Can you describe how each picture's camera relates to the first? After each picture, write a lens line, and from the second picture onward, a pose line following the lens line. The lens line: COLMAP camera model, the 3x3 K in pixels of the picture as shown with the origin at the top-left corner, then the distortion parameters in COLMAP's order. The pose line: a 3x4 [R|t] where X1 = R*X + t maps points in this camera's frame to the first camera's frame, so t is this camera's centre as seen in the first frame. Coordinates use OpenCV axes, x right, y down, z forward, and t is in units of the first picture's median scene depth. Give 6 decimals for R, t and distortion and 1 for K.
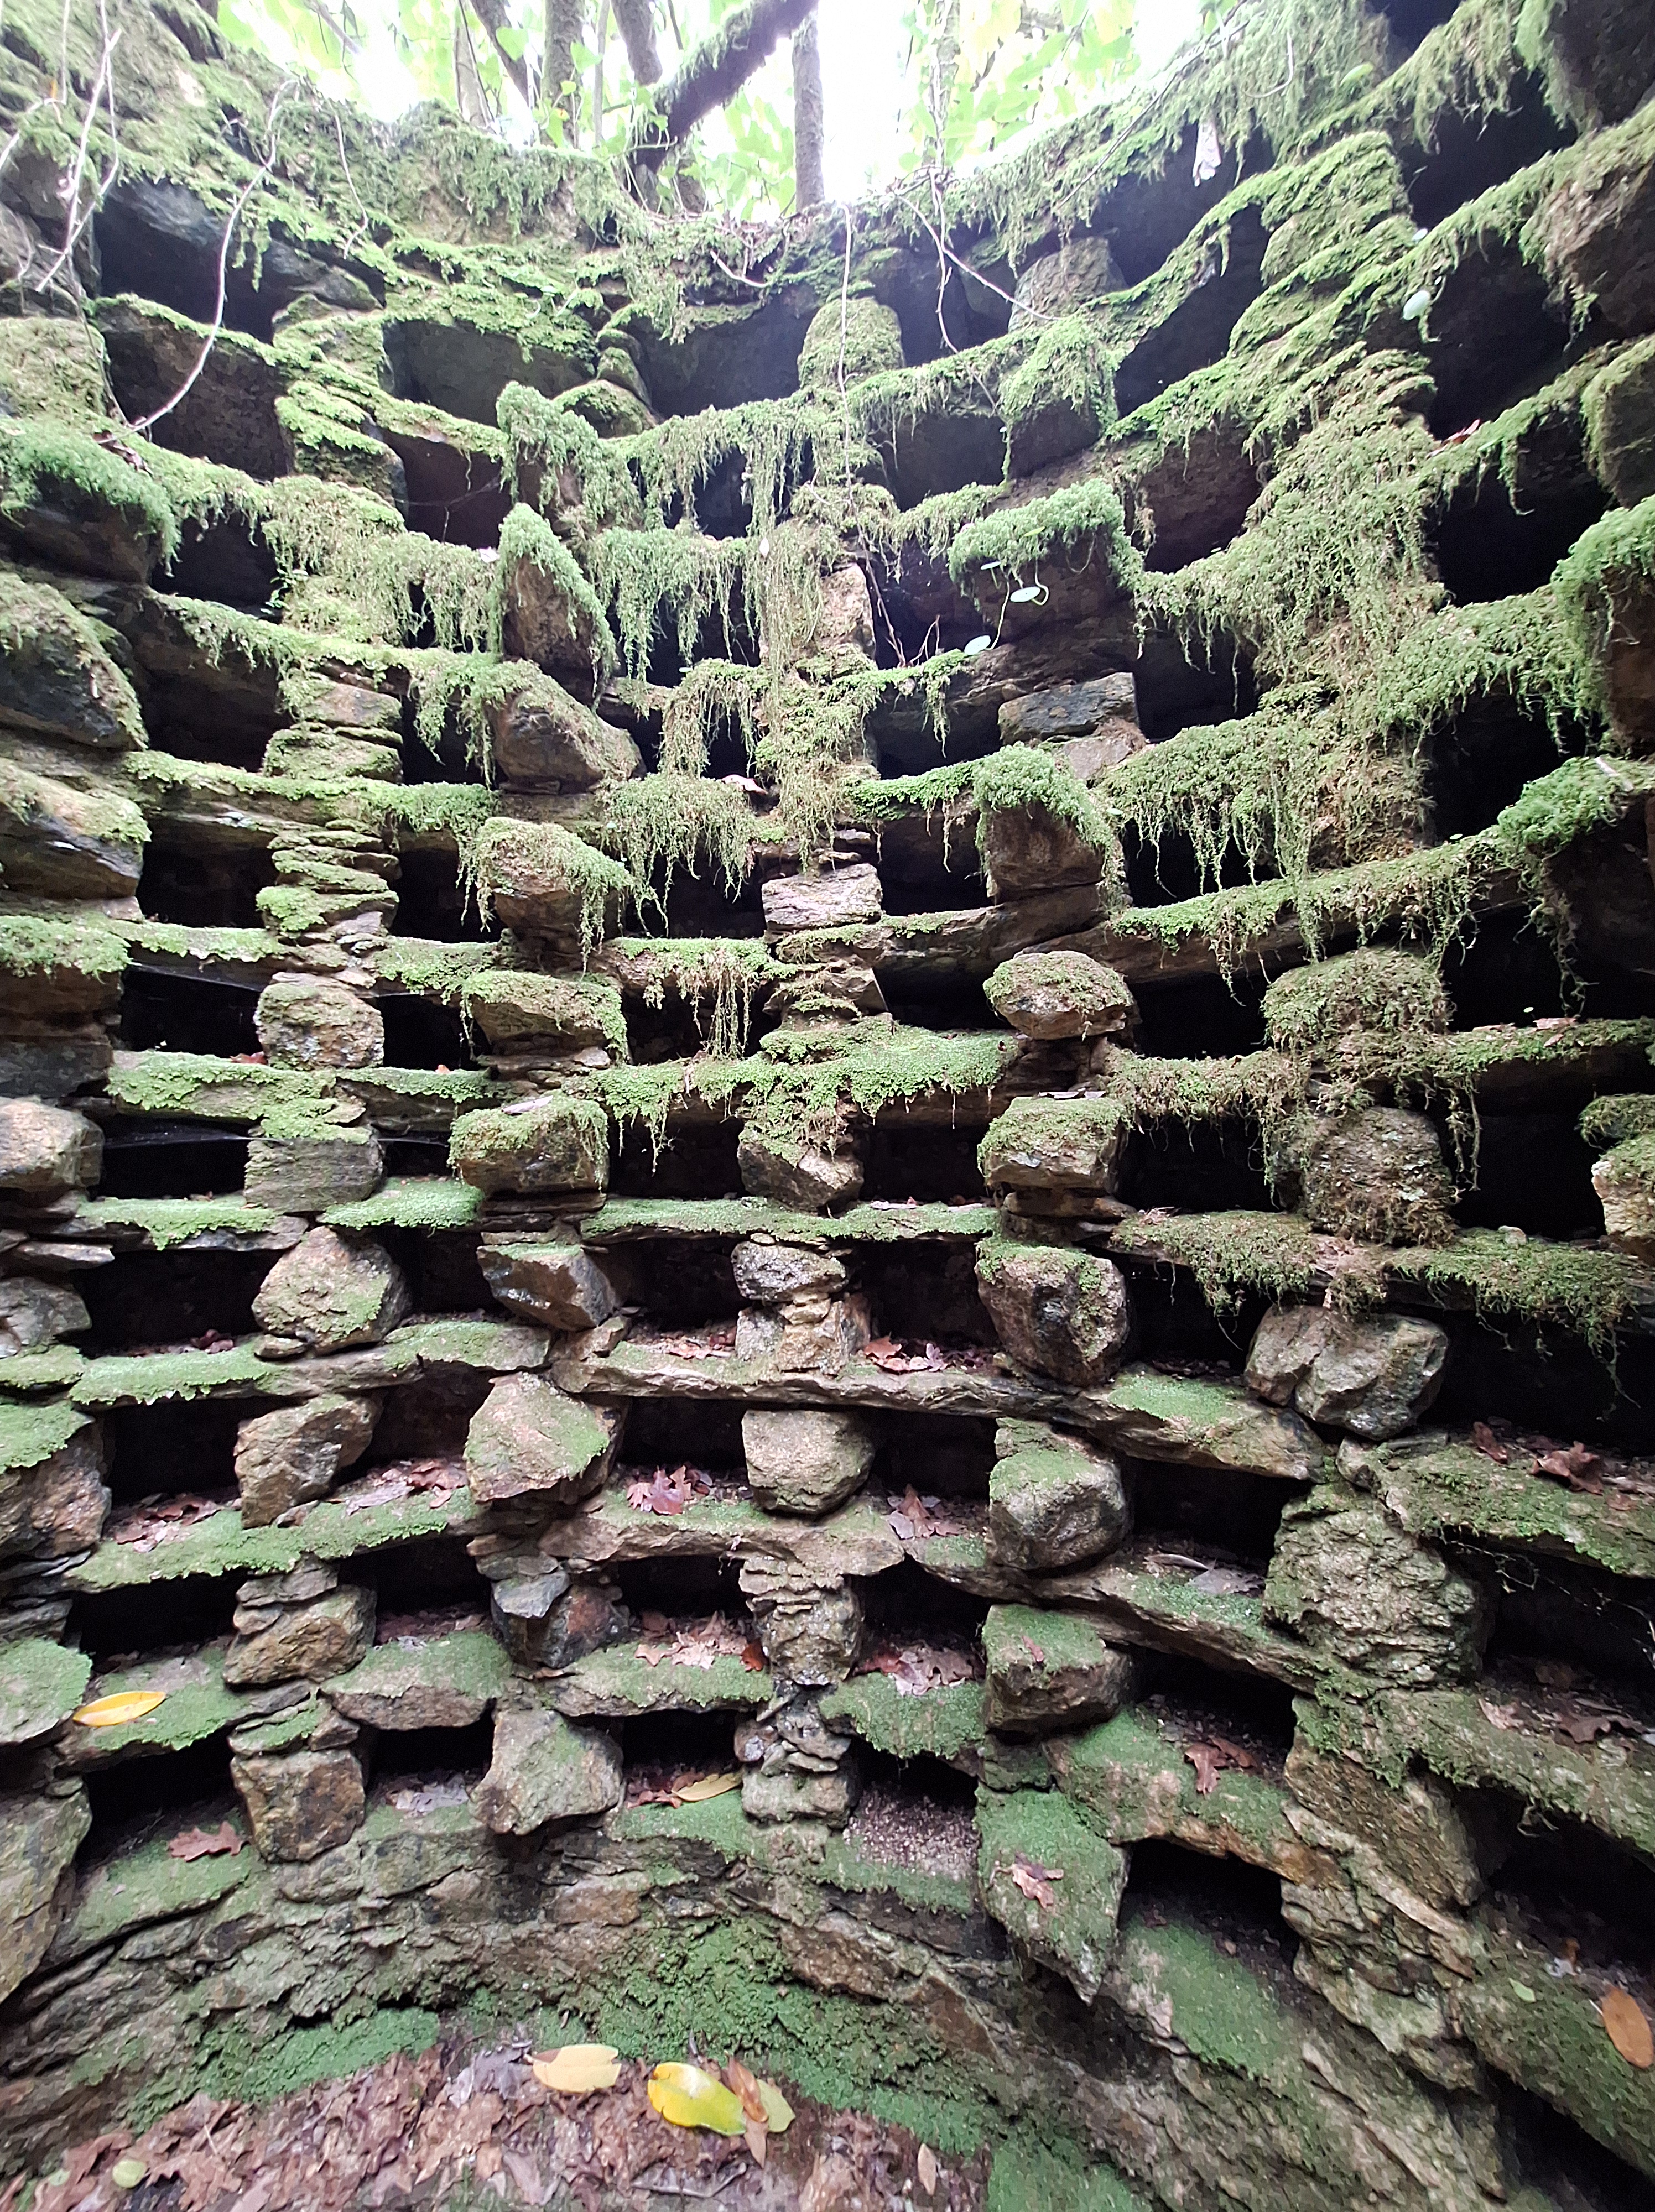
lens RADIAL K [[874.9, 0, 813.8], [0, 874.9, 1102.6], [0, 0, 1]] dist [-0.011546, 0.000045]
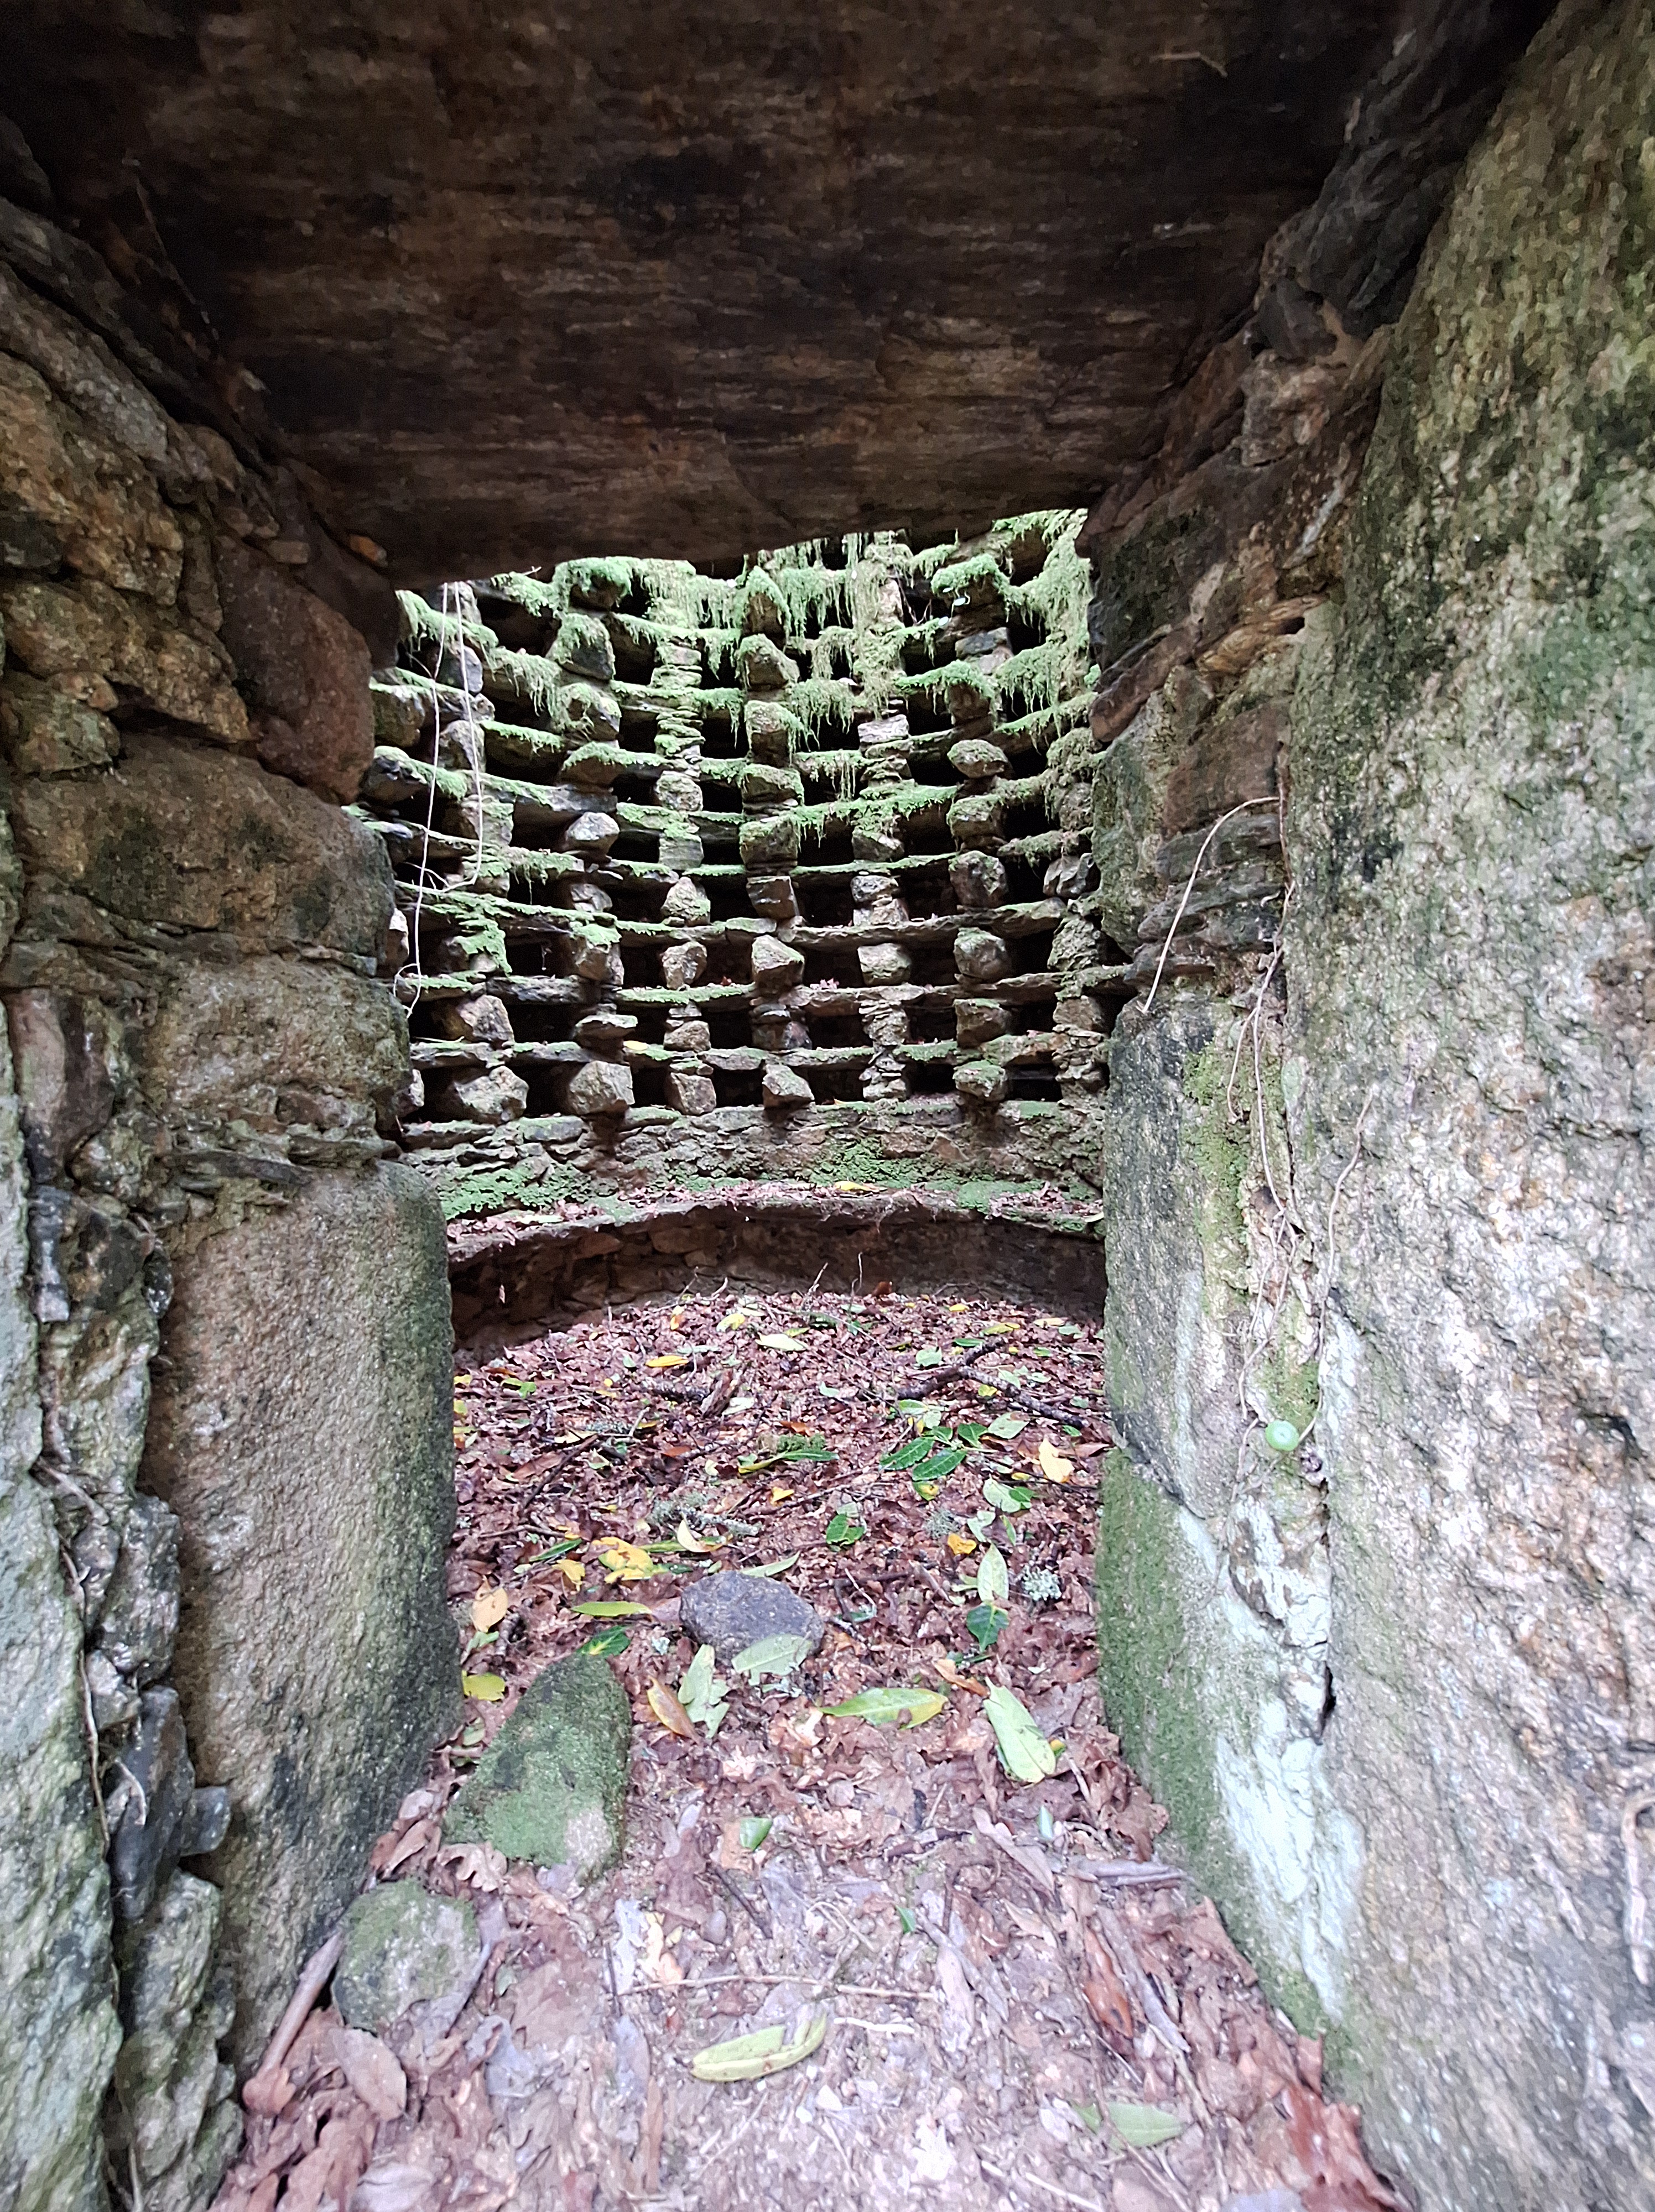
lens RADIAL K [[868.2, 0, 814.5], [0, 868.2, 1087.9], [0, 0, 1]] dist [-0.000594, -0.000551]
pose [[0.998422, -0.032768, -0.045597, -0.106576], [0.036575, 0.995682, 0.085326, 0.544523], [0.042605, -0.086859, 0.995309, -1.490656]]
